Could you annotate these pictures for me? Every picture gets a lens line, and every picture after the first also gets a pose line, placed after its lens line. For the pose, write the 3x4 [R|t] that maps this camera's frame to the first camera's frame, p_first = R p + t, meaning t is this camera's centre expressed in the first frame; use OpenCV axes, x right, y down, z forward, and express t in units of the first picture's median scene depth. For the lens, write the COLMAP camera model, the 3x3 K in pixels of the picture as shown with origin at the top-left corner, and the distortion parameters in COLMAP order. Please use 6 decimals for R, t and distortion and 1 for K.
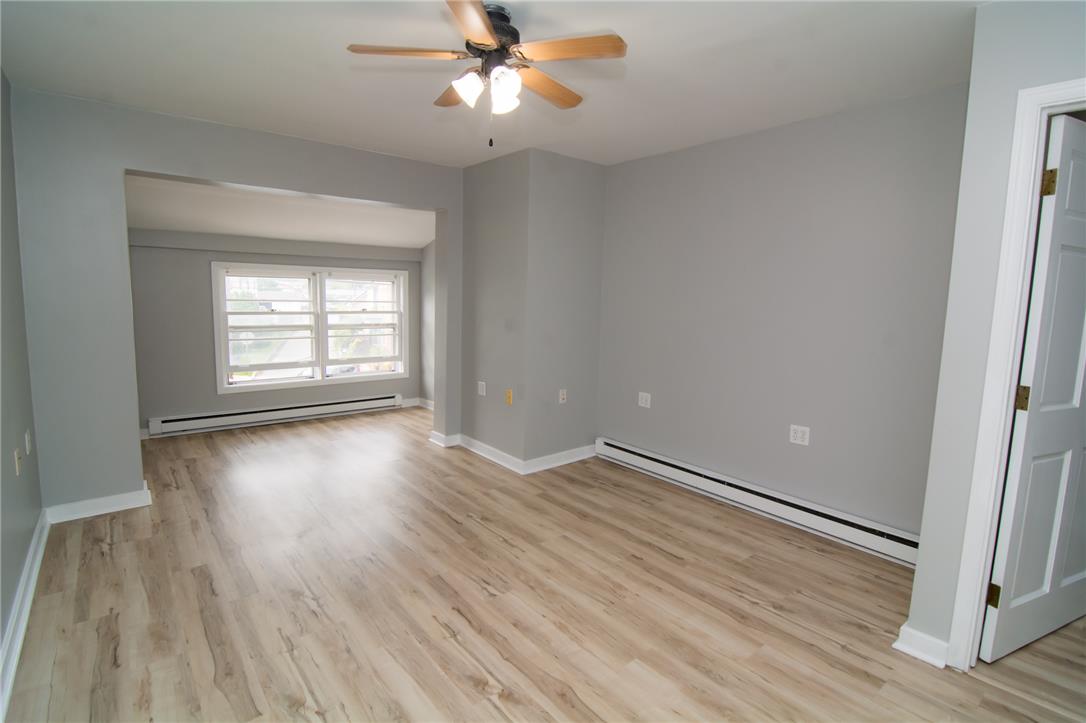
lens RADIAL K [[521.9, 0, 548.2], [0, 521.9, 357.0], [0, 0, 1]] dist [-0.005072, -0.012436]
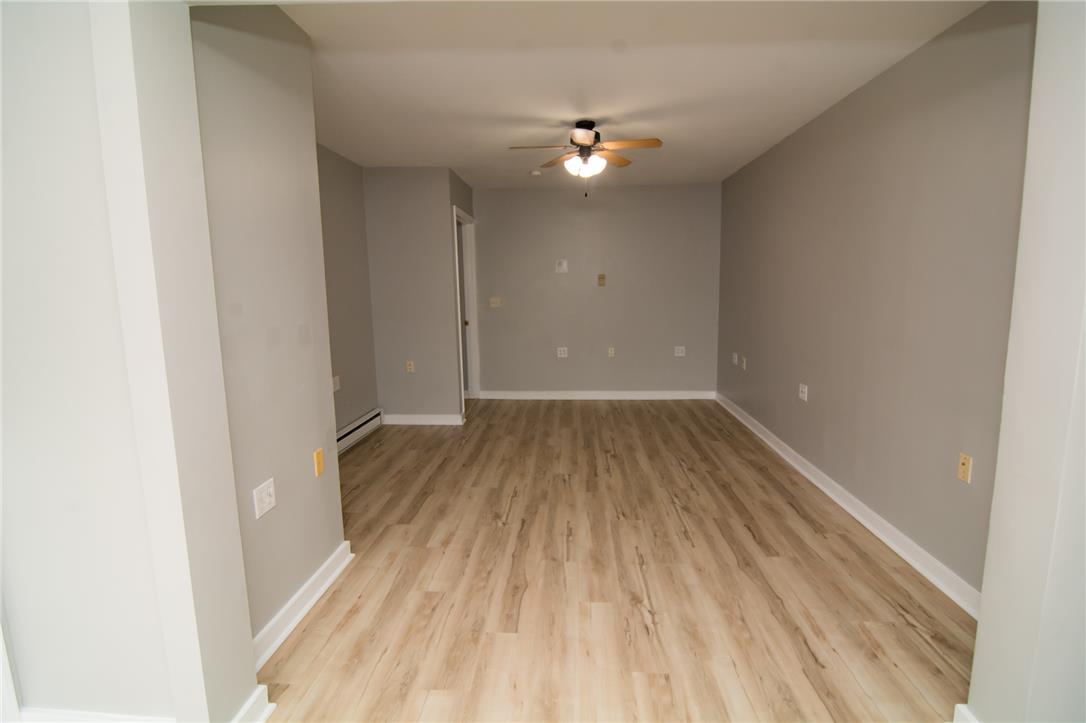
lens RADIAL K [[521.9, 0, 548.2], [0, 521.9, 357.0], [0, 0, 1]] dist [-0.005072, -0.012436]
pose [[-0.733848, -0.109141, 0.670489, -0.849859], [0.072731, 0.968713, 0.237289, -0.204201], [-0.675410, 0.222899, -0.702950, 1.647172]]
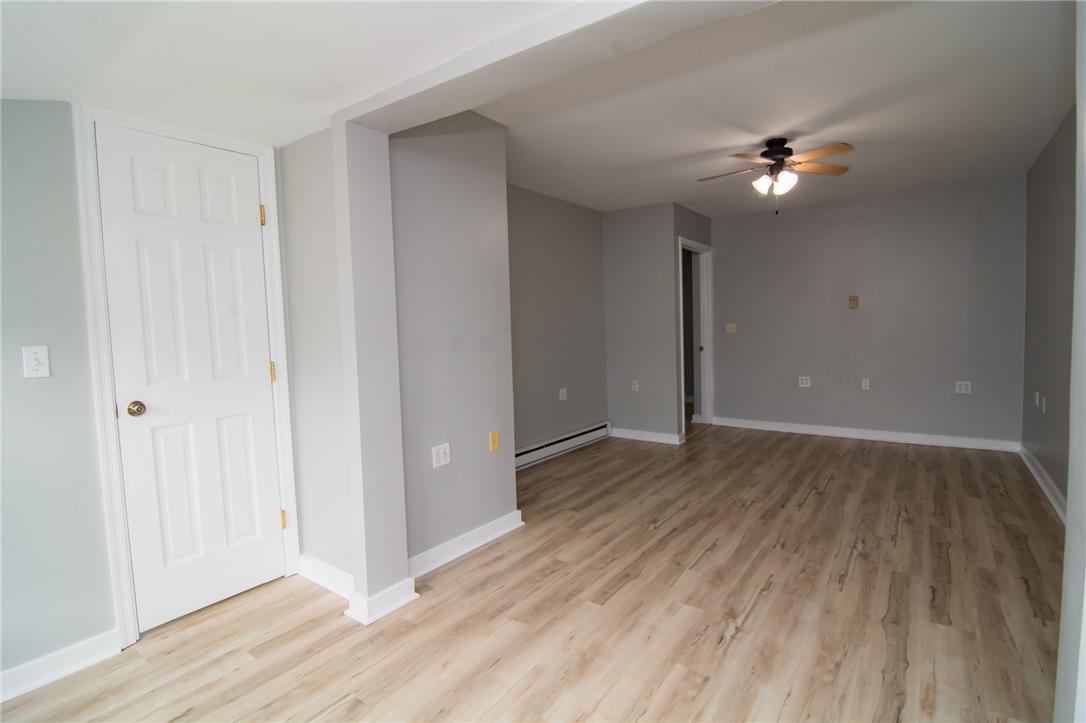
lens RADIAL K [[521.9, 0, 548.2], [0, 521.9, 357.0], [0, 0, 1]] dist [-0.005072, -0.012436]
pose [[-0.245978, -0.078250, 0.966112, -1.095160], [0.132912, 0.984598, 0.113587, -0.156999], [-0.960120, 0.156347, -0.231789, 1.476756]]
